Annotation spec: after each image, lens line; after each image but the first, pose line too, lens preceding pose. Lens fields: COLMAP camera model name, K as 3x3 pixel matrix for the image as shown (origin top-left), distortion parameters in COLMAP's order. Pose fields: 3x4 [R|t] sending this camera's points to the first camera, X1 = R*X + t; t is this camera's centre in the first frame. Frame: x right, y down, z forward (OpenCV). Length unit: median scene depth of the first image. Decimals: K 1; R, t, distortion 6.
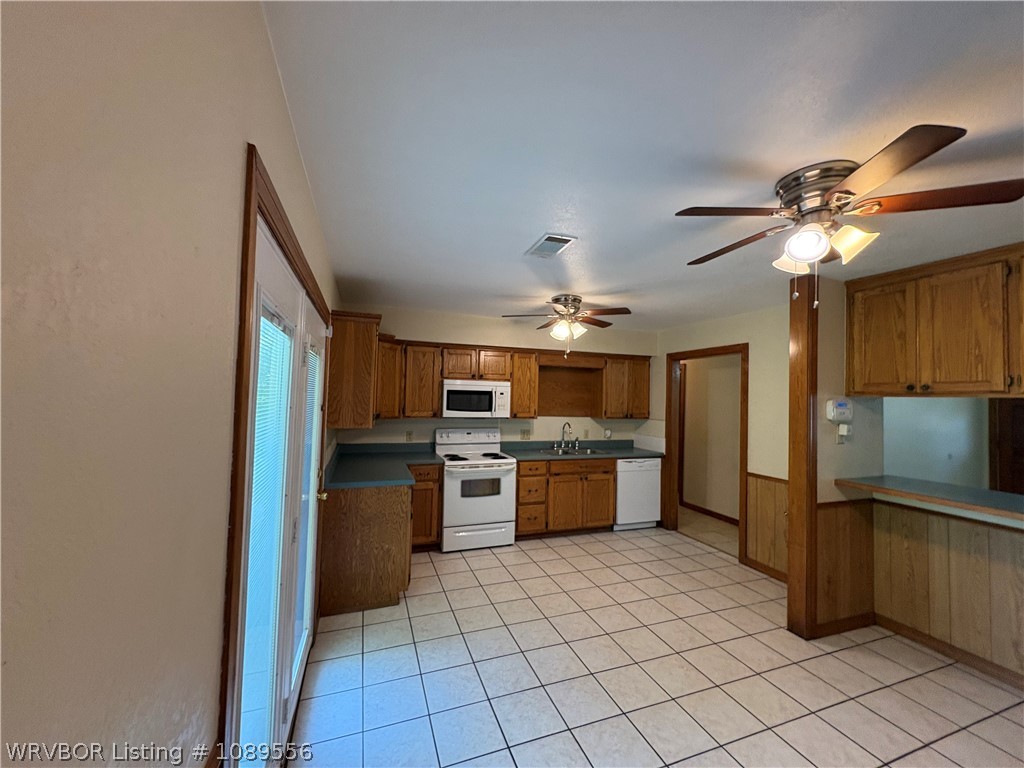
lens RADIAL K [[407.2, 0, 512.3], [0, 407.2, 384.4], [0, 0, 1]] dist [-0.001493, -0.000133]
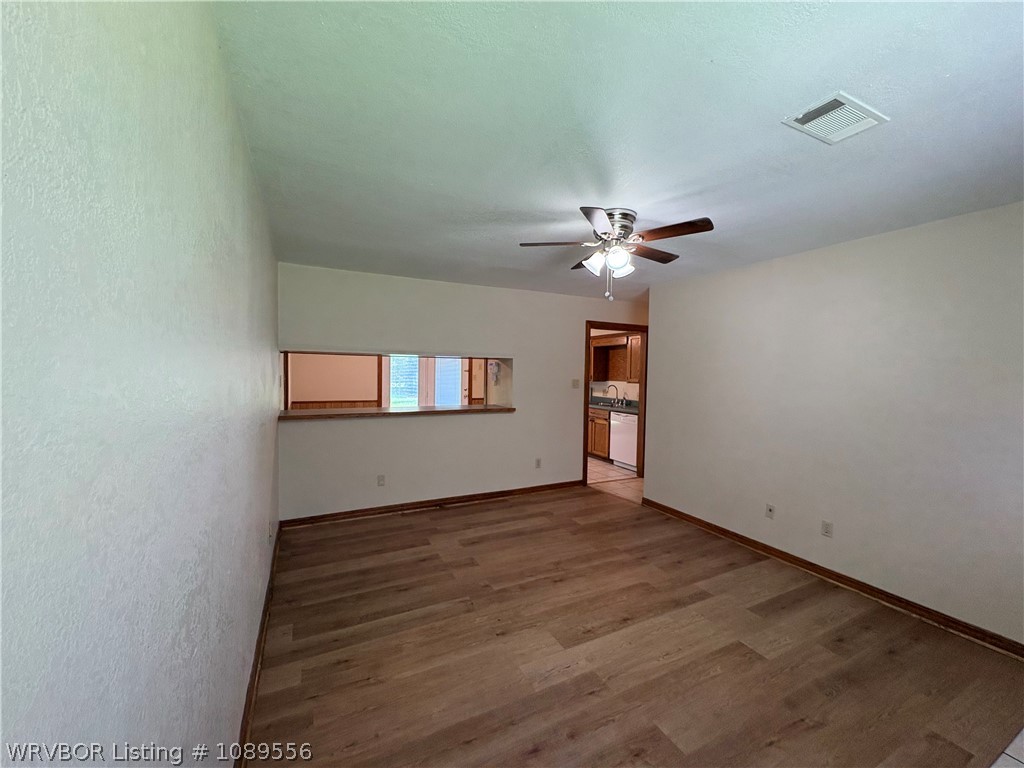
lens RADIAL K [[407.2, 0, 510.7], [0, 407.2, 391.6], [0, 0, 1]] dist [-0.001493, -0.000133]
pose [[0.114200, 0.027596, -0.993074, 1.890629], [0.017964, 0.999393, 0.029837, 0.084741], [0.993295, -0.021247, 0.113635, 0.616600]]
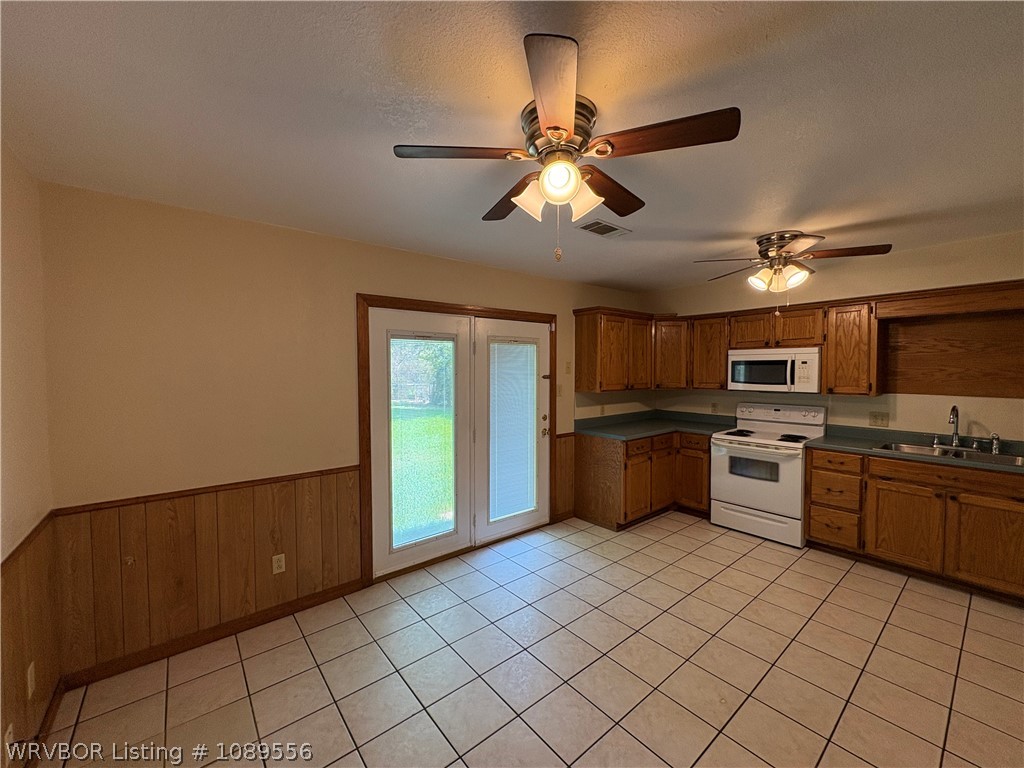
lens RADIAL K [[407.2, 0, 511.5], [0, 407.2, 383.2], [0, 0, 1]] dist [-0.001493, -0.000133]
pose [[0.325407, 0.009892, -0.945522, 0.621599], [0.040753, 0.998869, 0.024475, 0.023222], [0.944696, -0.046497, 0.324636, 0.225904]]
